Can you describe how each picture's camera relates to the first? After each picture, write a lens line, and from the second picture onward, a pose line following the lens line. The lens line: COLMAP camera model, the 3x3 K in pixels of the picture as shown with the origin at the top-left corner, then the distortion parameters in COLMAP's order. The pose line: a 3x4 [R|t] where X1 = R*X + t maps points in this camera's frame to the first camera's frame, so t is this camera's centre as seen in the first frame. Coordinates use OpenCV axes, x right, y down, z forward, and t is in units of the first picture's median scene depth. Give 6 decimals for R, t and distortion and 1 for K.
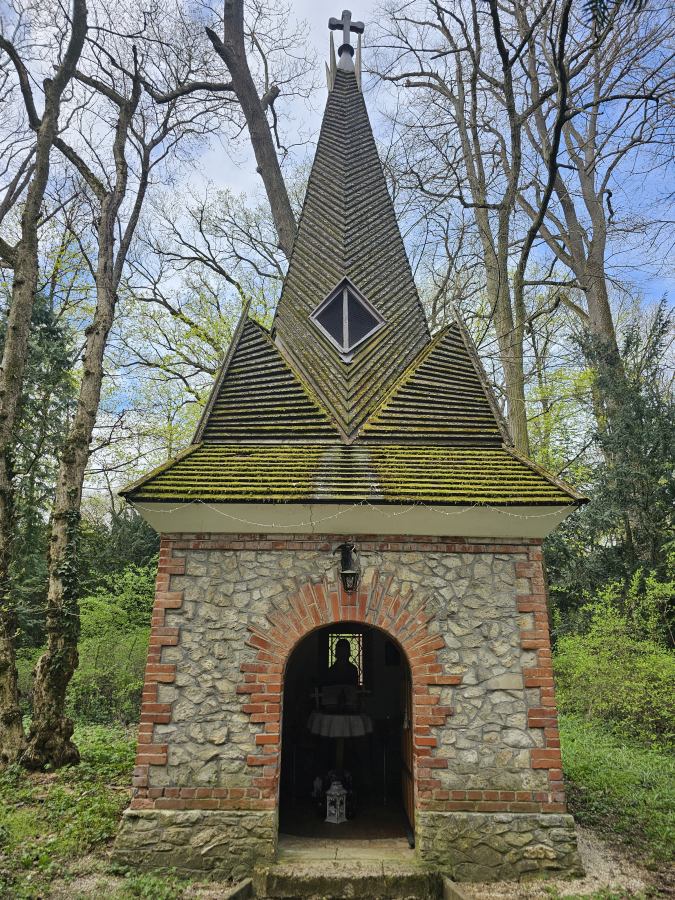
lens RADIAL K [[596.9, 0, 337.5], [0, 596.9, 450.0], [0, 0, 1]] dist [0.047765, -0.038609]
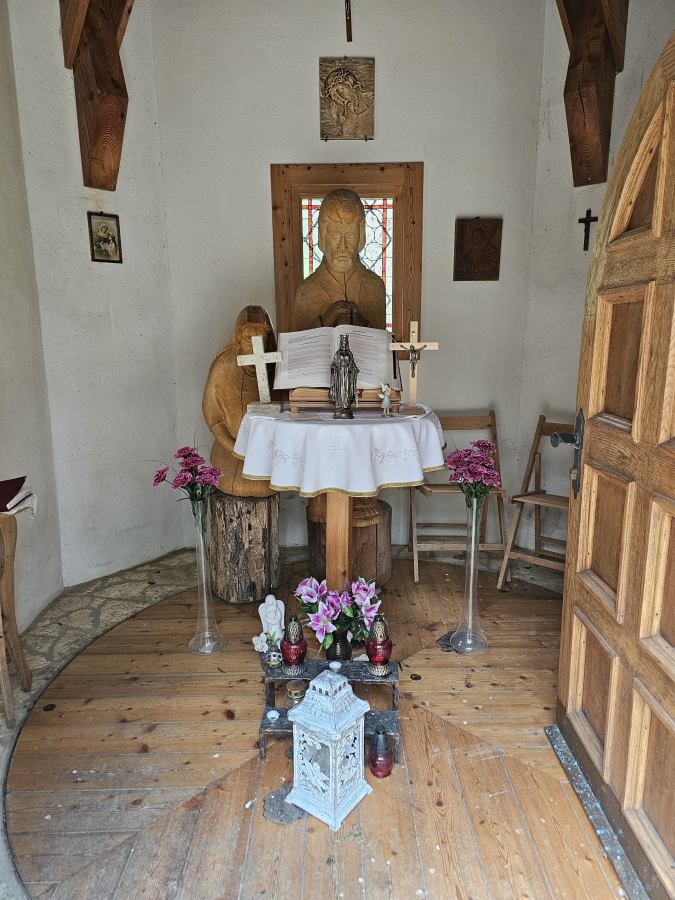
lens RADIAL K [[596.9, 0, 337.5], [0, 596.9, 450.0], [0, 0, 1]] dist [0.047765, -0.038609]
pose [[0.999774, -0.019954, 0.007303, 0.002380], [0.013308, 0.855970, 0.516854, 0.294479], [-0.016564, -0.516640, 0.856043, 0.723896]]
